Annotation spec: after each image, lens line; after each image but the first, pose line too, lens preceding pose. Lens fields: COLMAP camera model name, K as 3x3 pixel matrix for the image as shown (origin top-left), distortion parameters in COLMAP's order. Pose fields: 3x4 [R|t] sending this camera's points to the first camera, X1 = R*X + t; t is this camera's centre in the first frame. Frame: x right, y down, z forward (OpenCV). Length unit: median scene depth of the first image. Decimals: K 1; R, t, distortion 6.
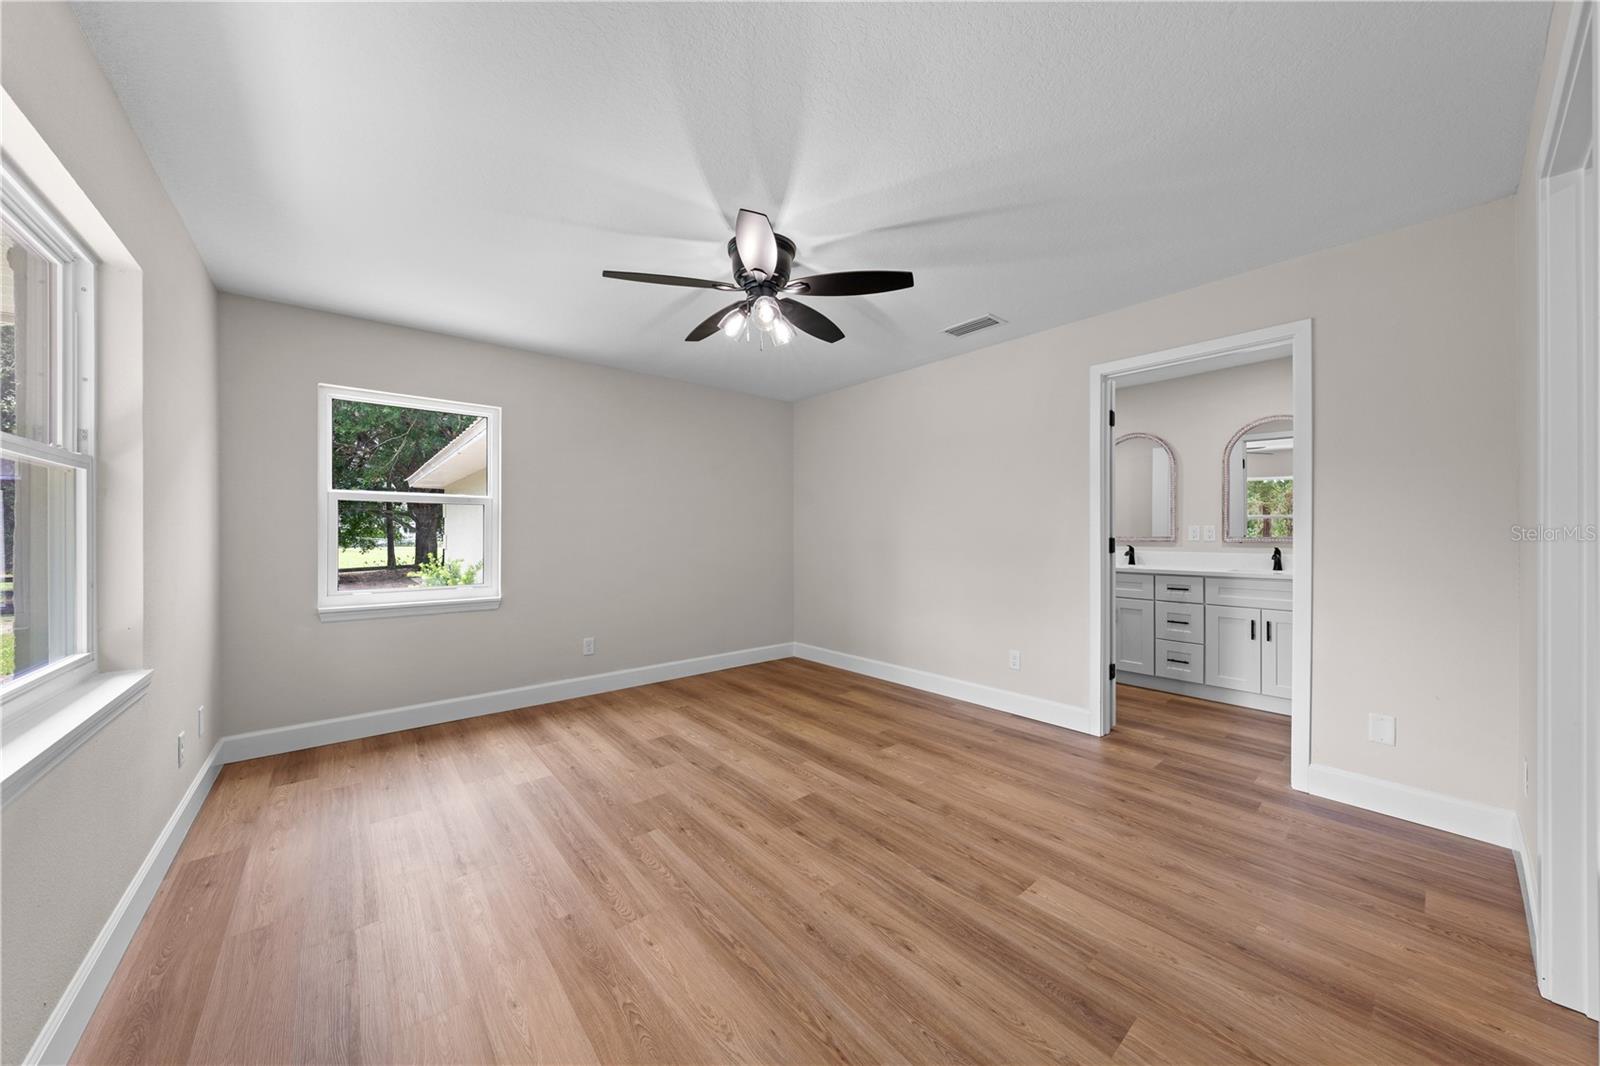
lens RADIAL K [[541.0, 0, 802.1], [0, 541.0, 535.2], [0, 0, 1]] dist [-0.003056, 0.000166]
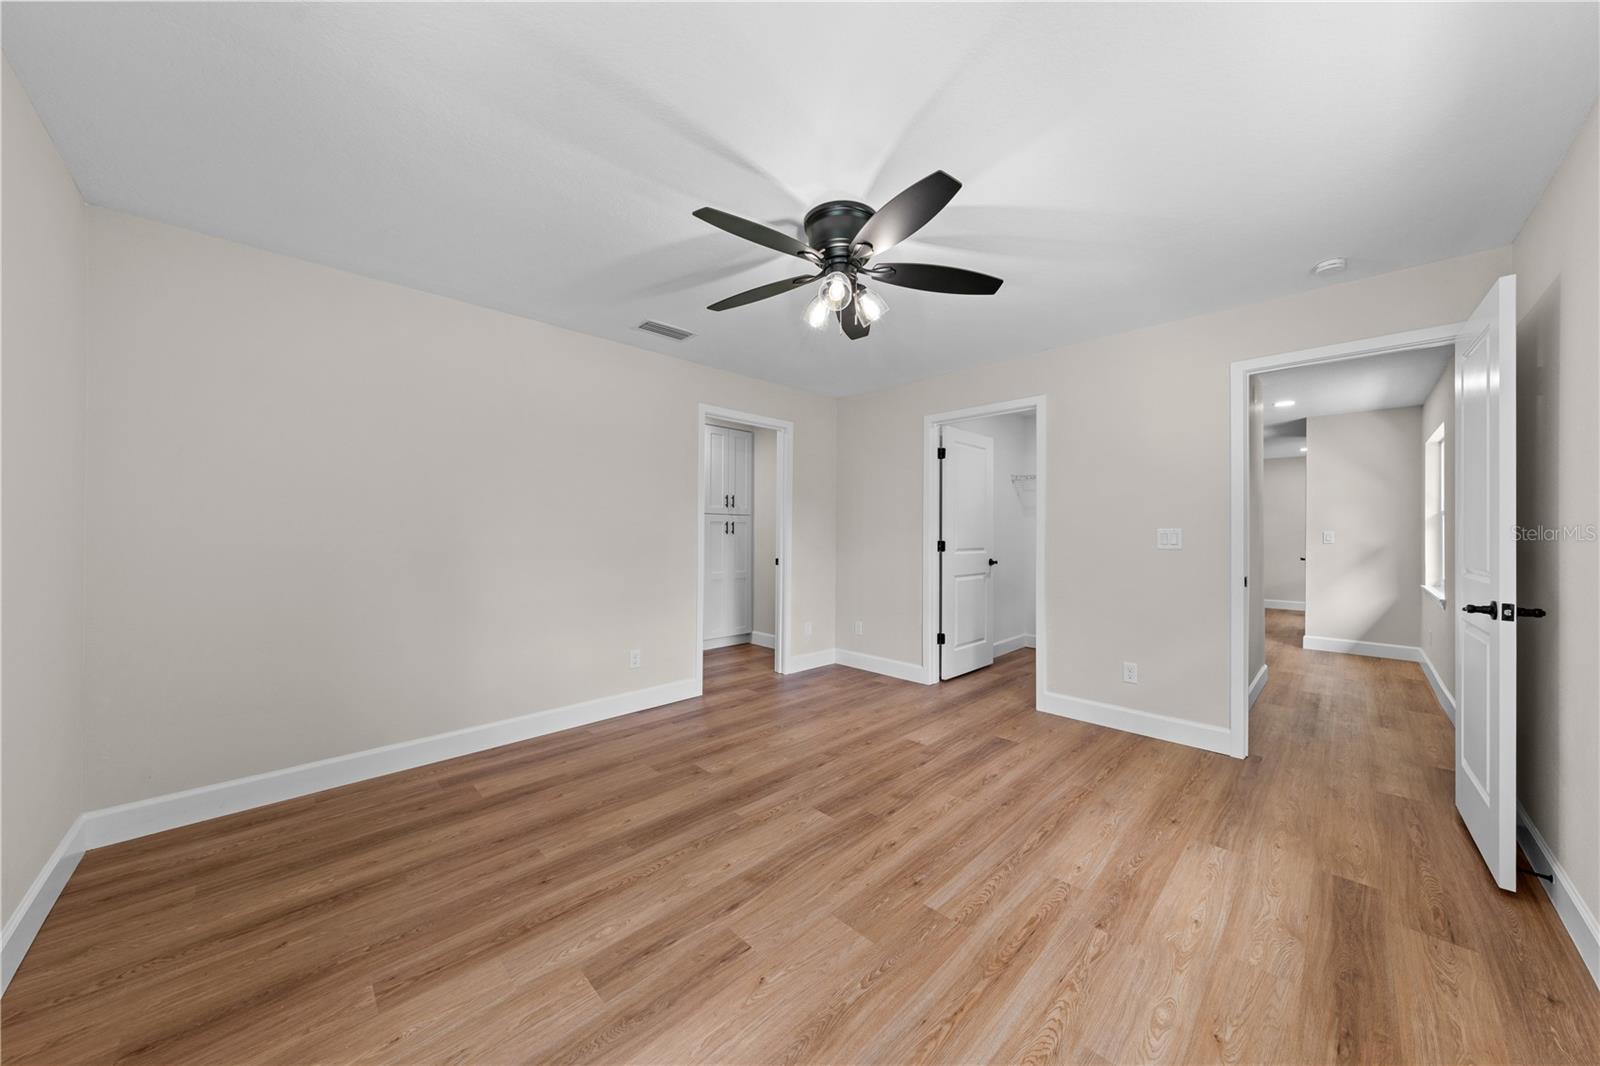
lens RADIAL K [[541.0, 0, 796.3], [0, 541.0, 529.9], [0, 0, 1]] dist [-0.003056, 0.000166]
pose [[-0.064672, 0.005896, 0.997889, -0.963860], [0.003183, 0.999979, -0.005702, -0.011149], [-0.997901, 0.002807, -0.064690, 1.121902]]
